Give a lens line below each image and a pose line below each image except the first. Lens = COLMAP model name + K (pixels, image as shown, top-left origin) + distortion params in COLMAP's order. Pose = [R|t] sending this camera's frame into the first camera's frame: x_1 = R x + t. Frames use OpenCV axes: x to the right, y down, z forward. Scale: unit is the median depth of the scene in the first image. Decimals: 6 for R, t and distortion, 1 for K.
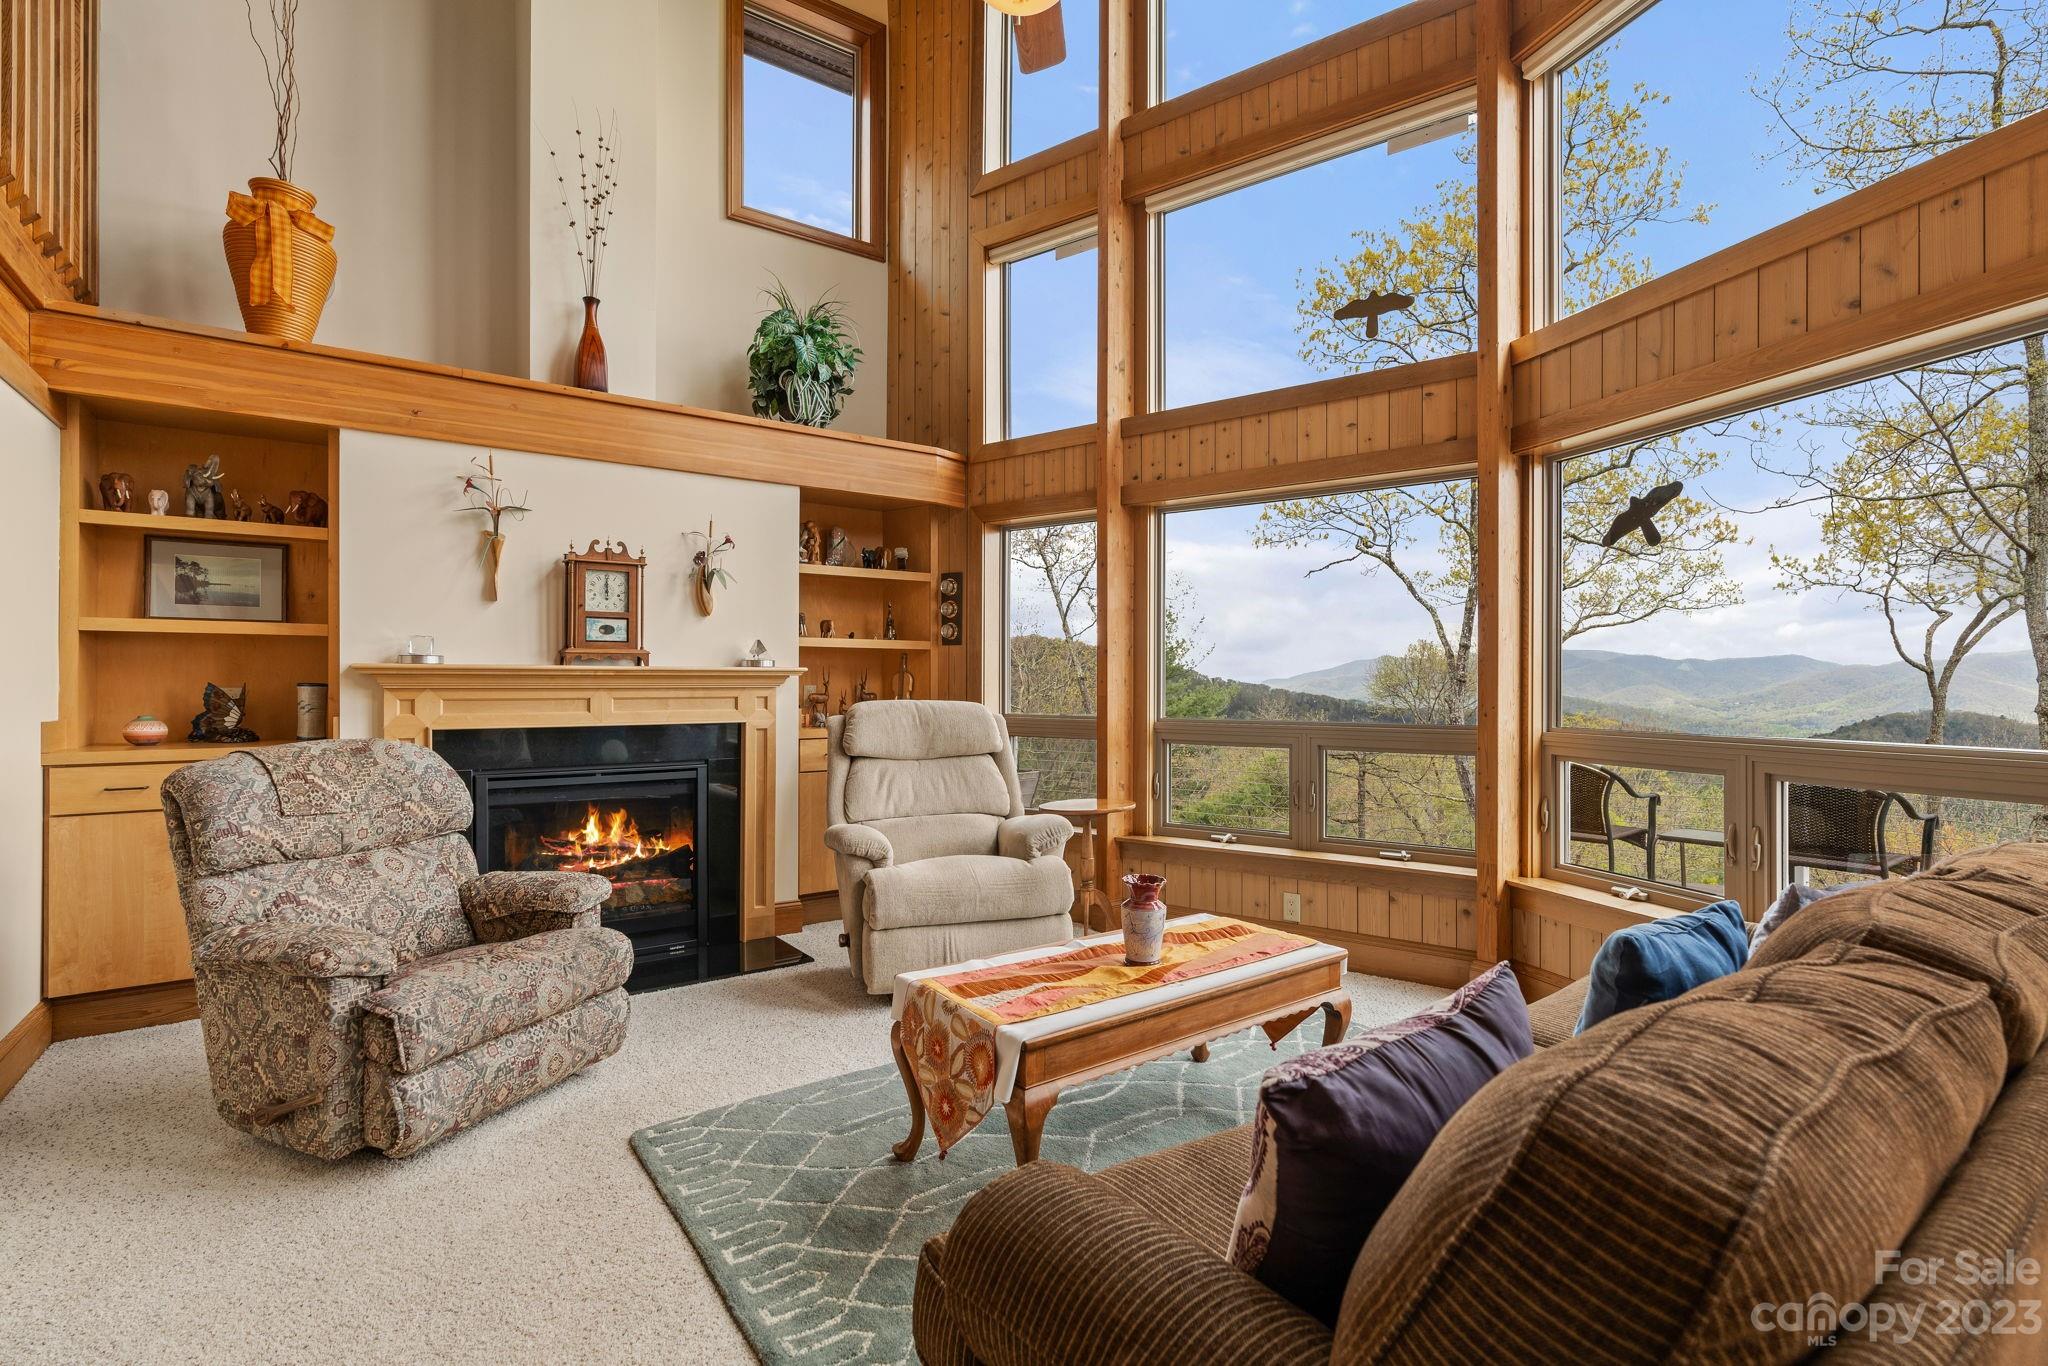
lens RADIAL K [[928.2, 0, 1032.8], [0, 928.2, 682.2], [0, 0, 1]] dist [-0.002360, 0.001173]
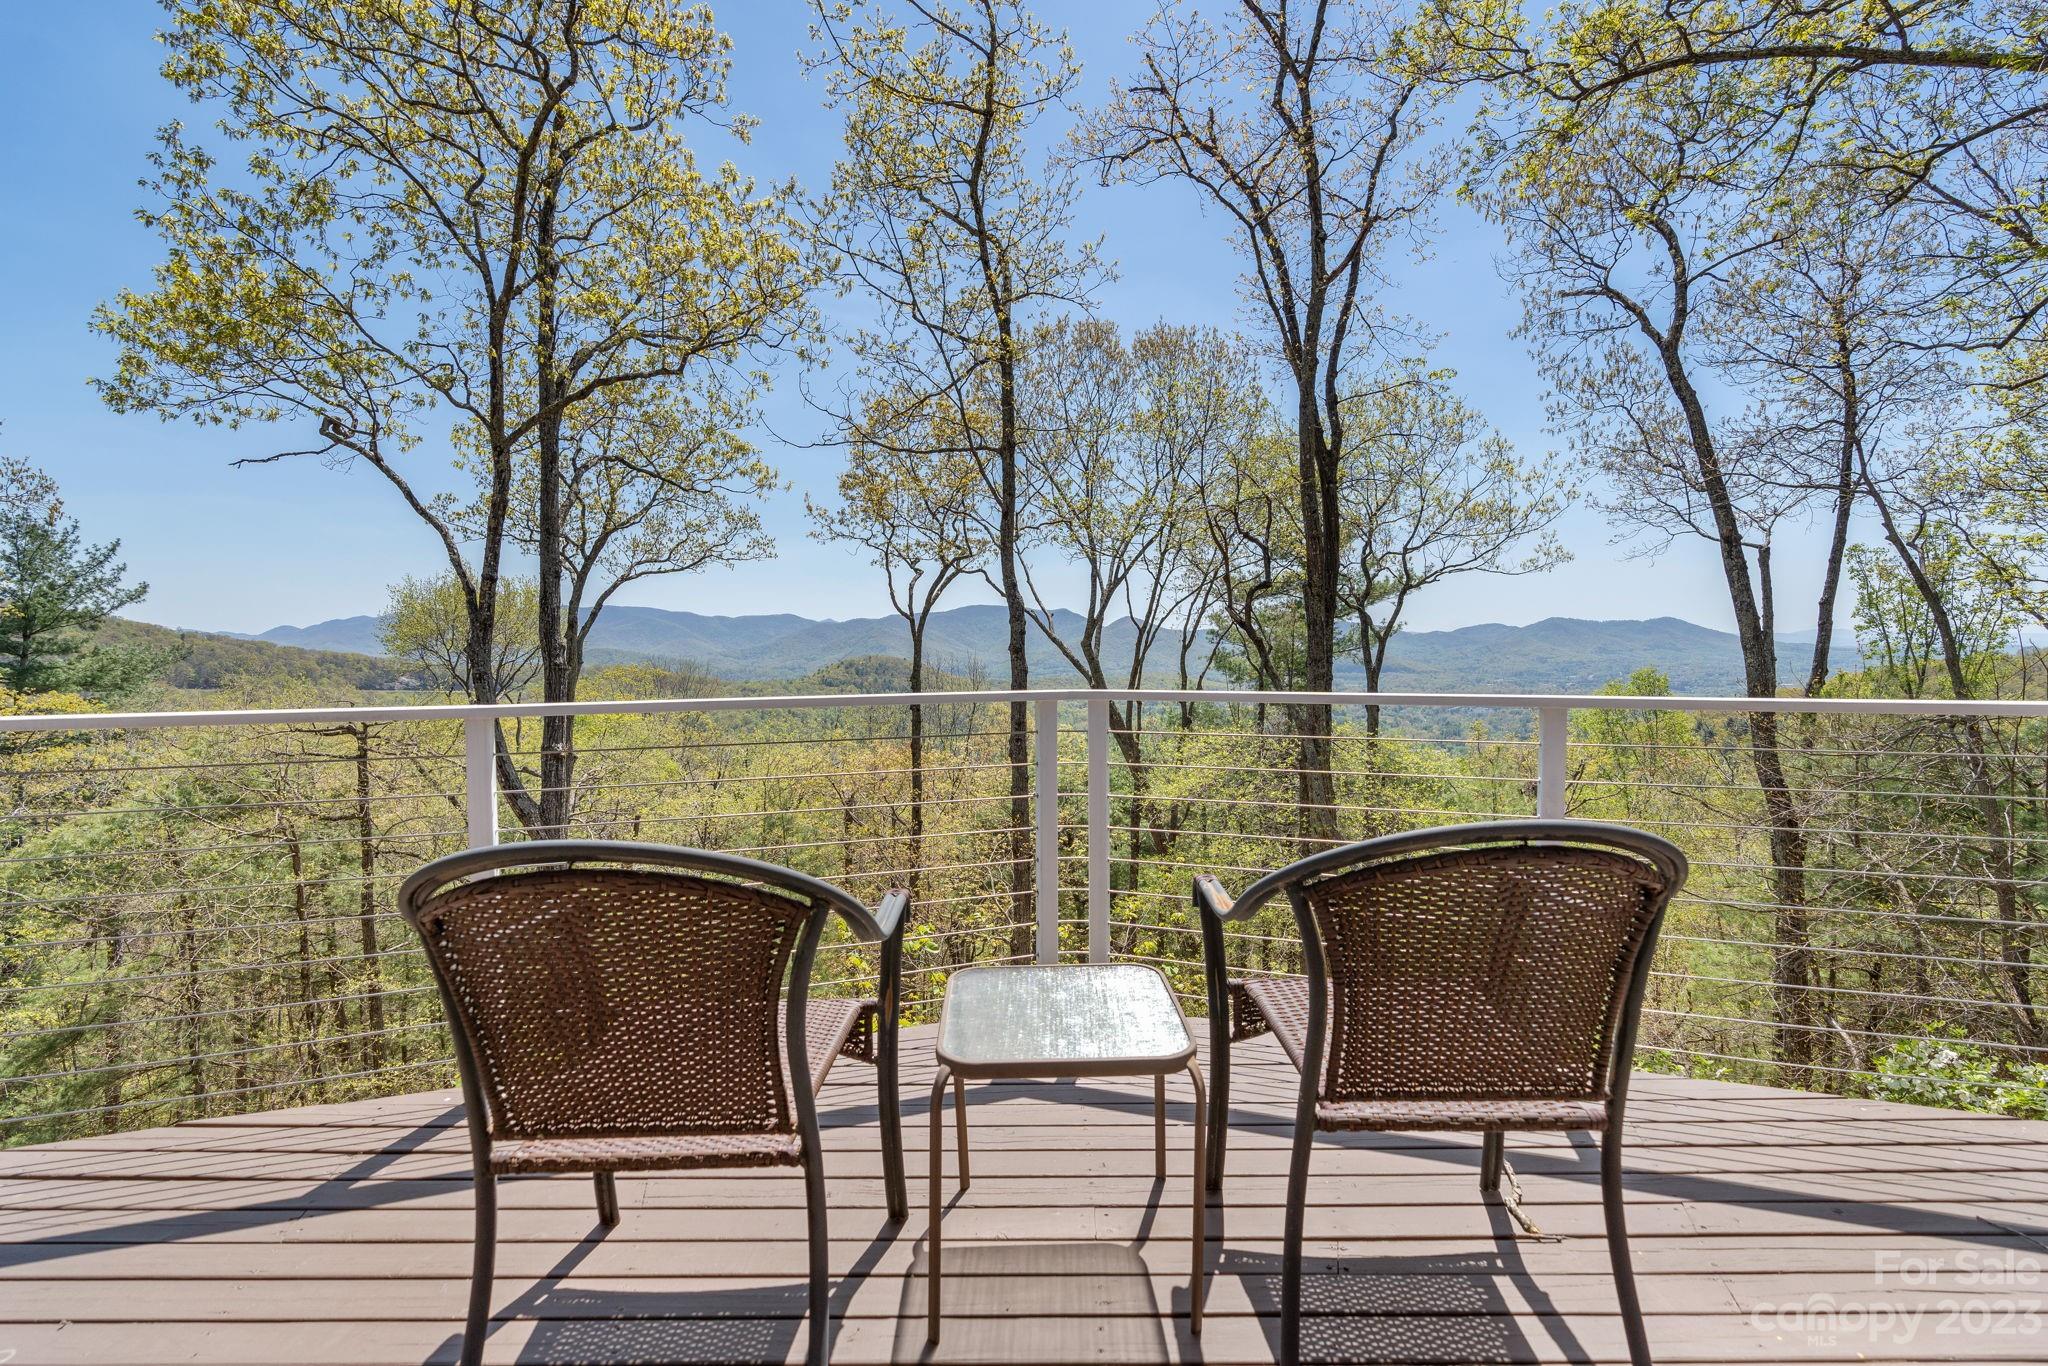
lens RADIAL K [[928.2, 0, 1027.3], [0, 928.2, 693.5], [0, 0, 1]] dist [-0.002360, 0.001173]
pose [[0.594703, -0.057532, 0.801884, 0.100713], [0.009836, 0.997882, 0.064299, 0.007357], [-0.803885, -0.030351, 0.594009, 0.175509]]
